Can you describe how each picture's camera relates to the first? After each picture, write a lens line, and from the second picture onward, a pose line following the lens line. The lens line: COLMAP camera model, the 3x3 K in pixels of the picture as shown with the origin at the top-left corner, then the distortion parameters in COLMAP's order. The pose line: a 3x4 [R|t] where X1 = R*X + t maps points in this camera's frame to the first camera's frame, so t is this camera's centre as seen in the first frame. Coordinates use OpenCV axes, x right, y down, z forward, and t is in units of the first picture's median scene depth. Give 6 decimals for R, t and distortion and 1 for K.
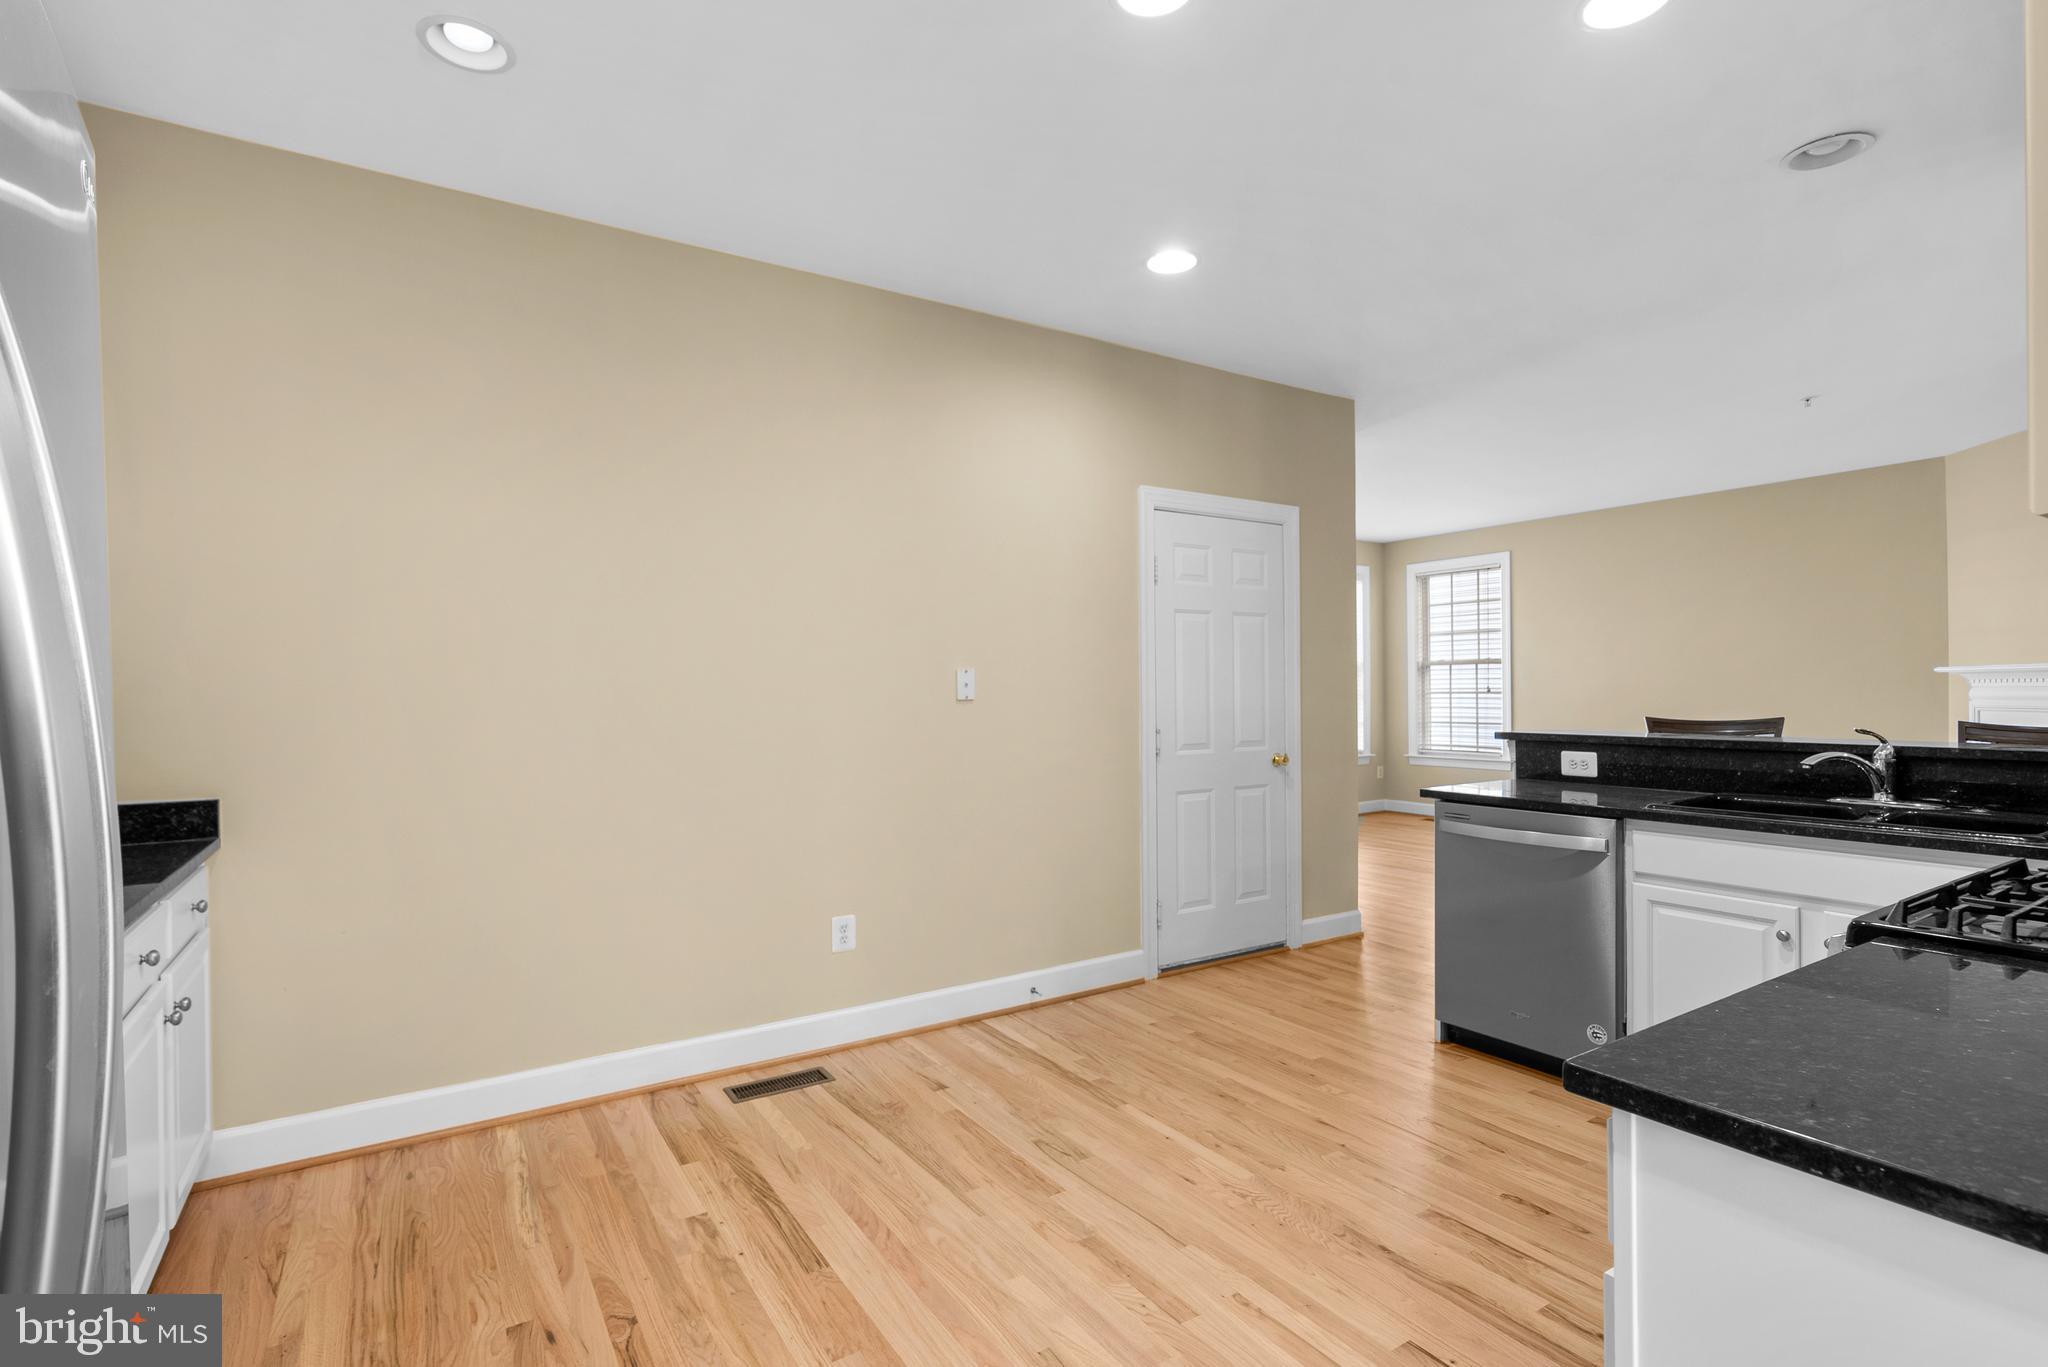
lens RADIAL K [[973.3, 0, 1010.6], [0, 973.3, 688.8], [0, 0, 1]] dist [0.000208, 0.000156]
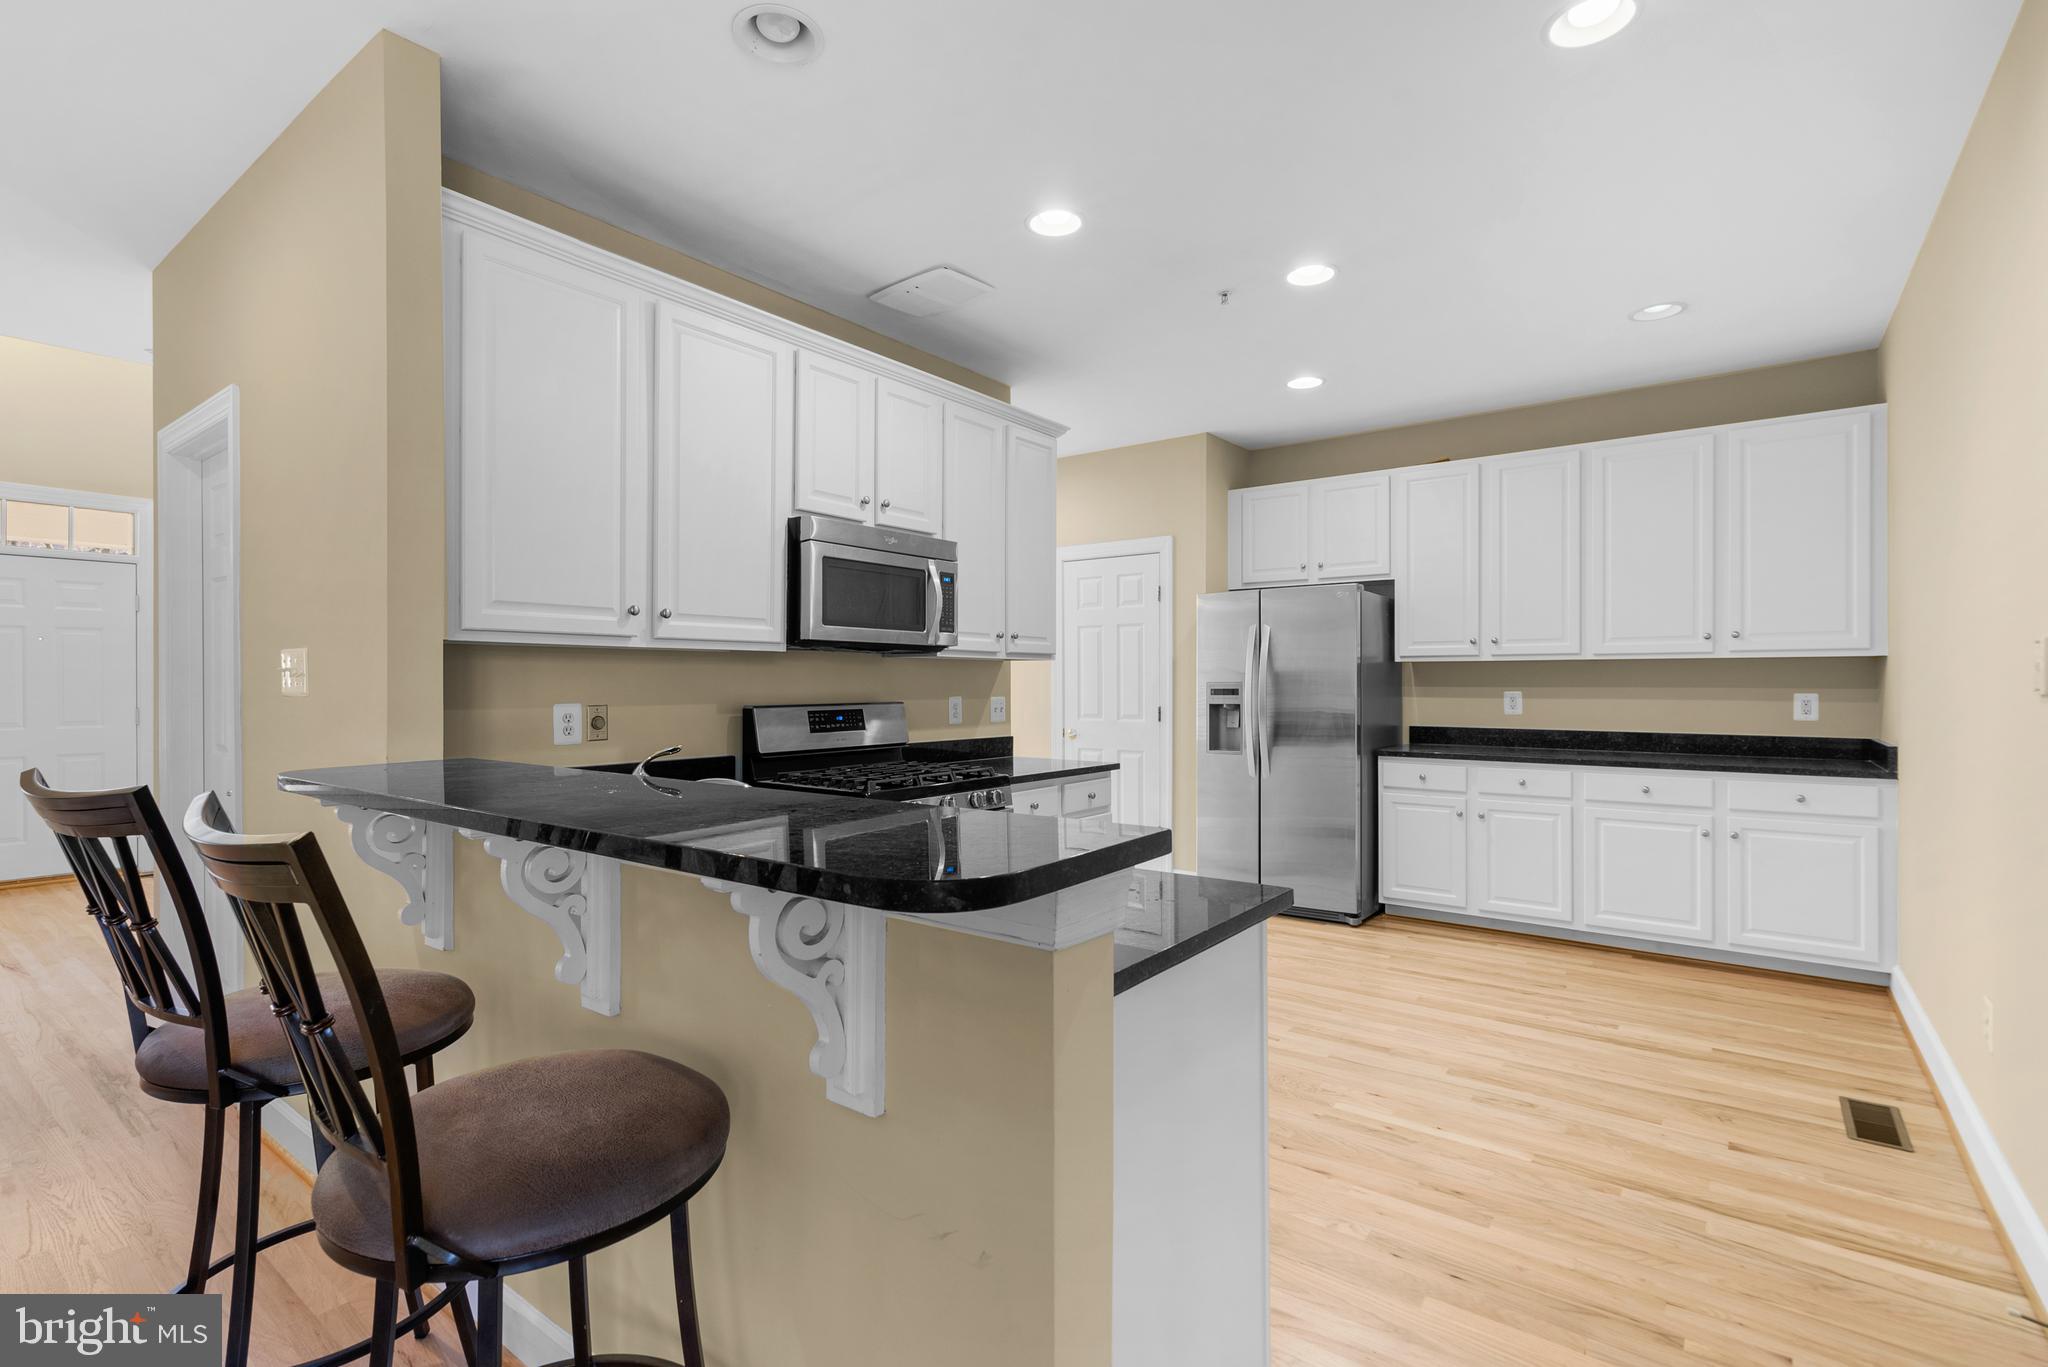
lens RADIAL K [[946.5, 0, 1020.8], [0, 946.5, 687.9], [0, 0, 1]] dist [0.002115, 0.000183]
pose [[-0.937250, 0.012754, -0.348426, 0.884684], [0.011176, 0.999916, 0.006540, -0.001331], [0.348480, 0.002236, -0.937313, 1.737697]]
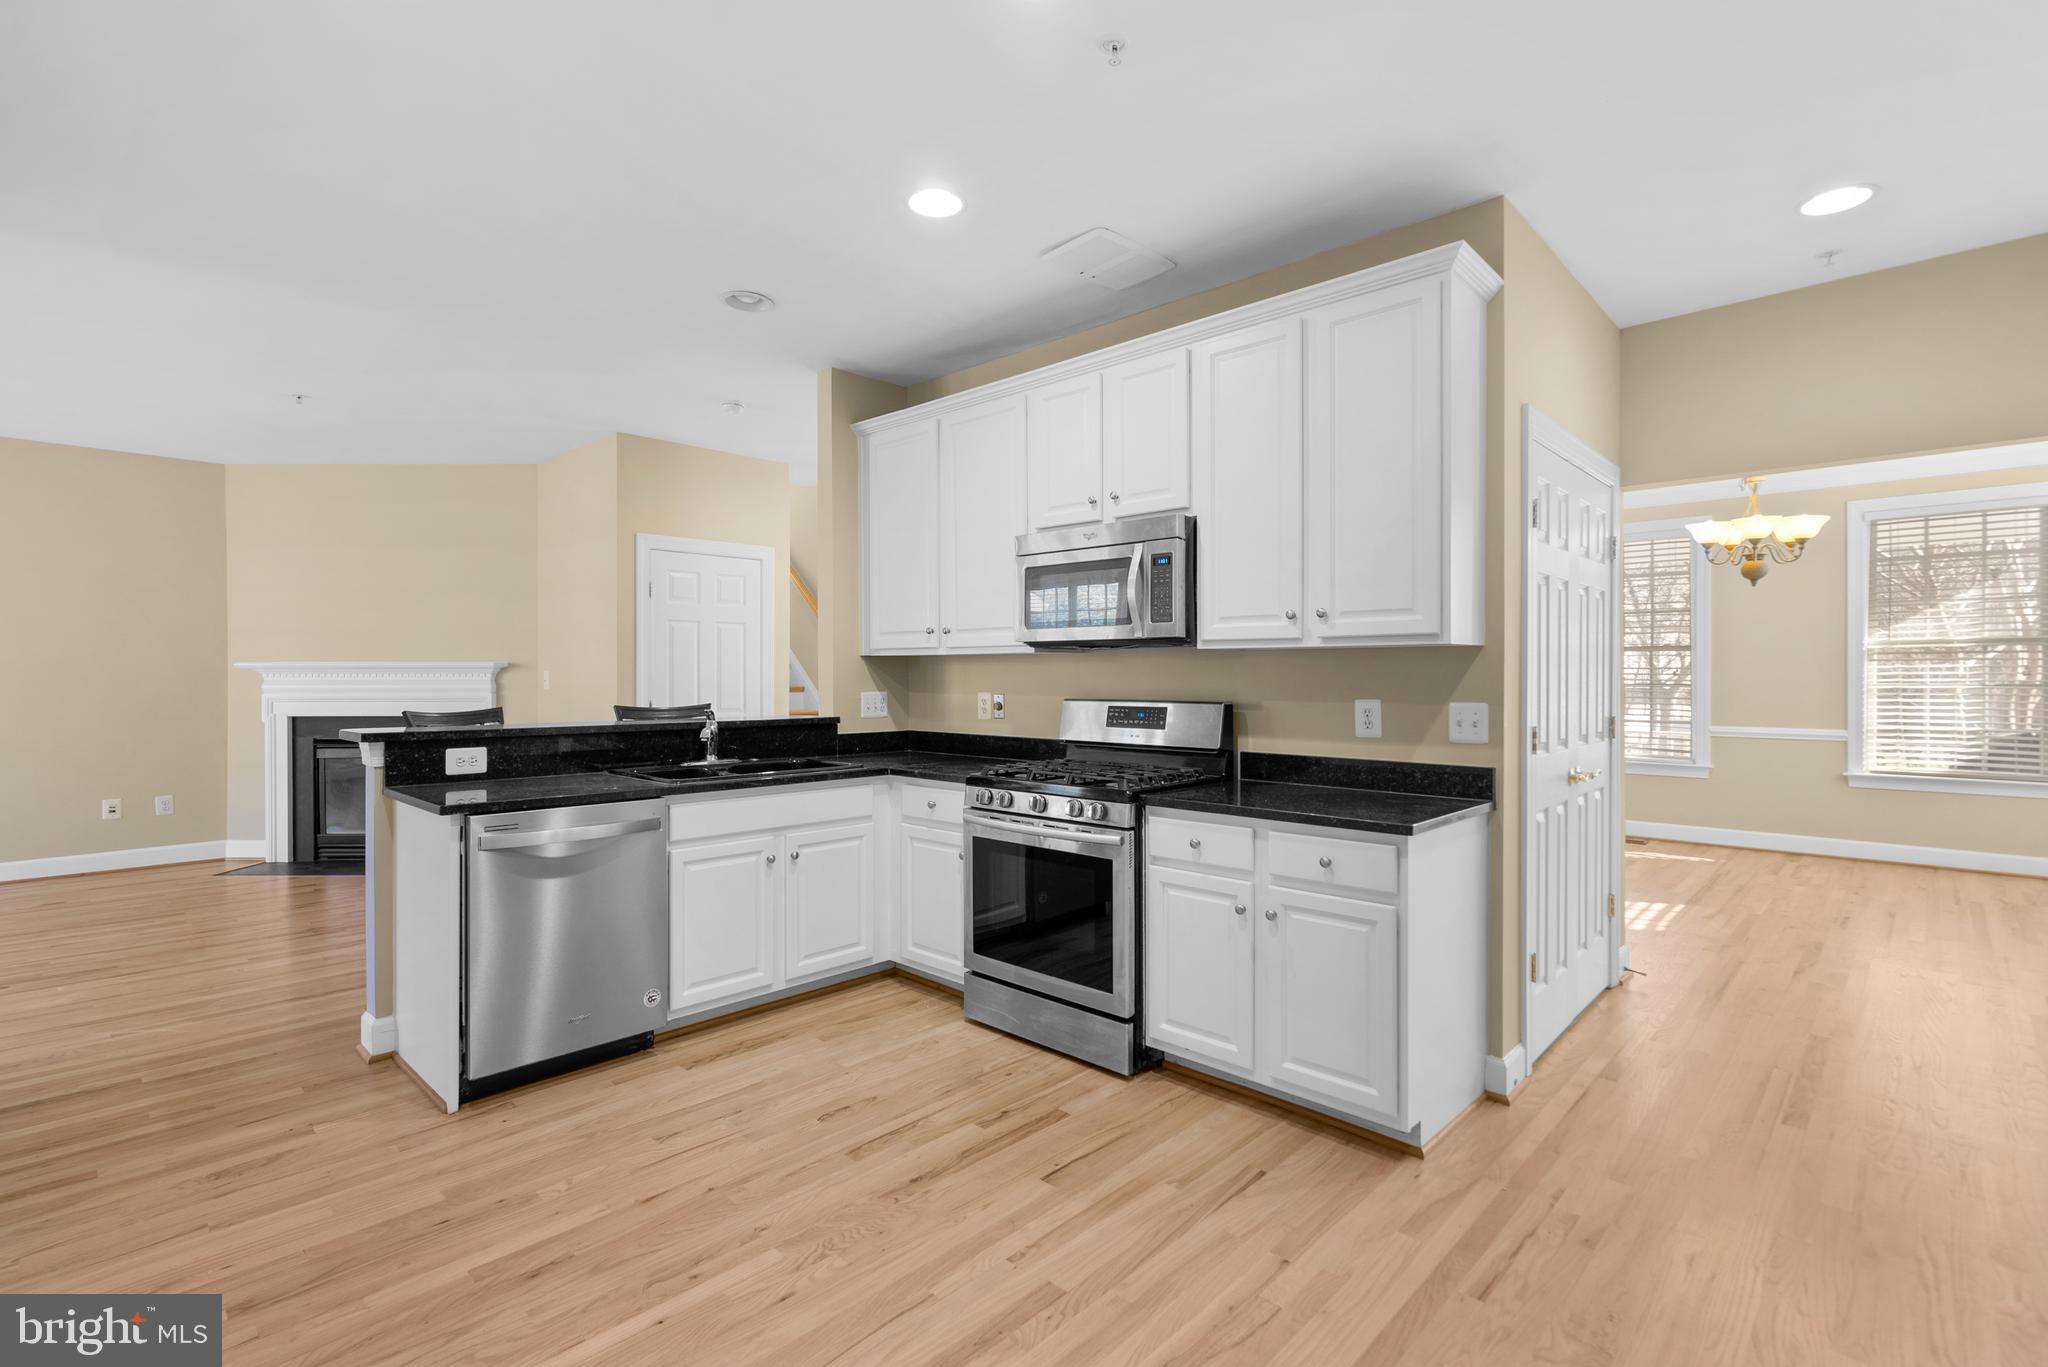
lens RADIAL K [[941.3, 0, 1017.4], [0, 941.3, 676.8], [0, 0, 1]] dist [0.000437, 0.000341]
pose [[-0.235693, 0.008710, 0.971788, -0.551784], [0.000194, 0.999960, -0.008916, 0.005299], [-0.971827, -0.001912, -0.235686, 0.899588]]
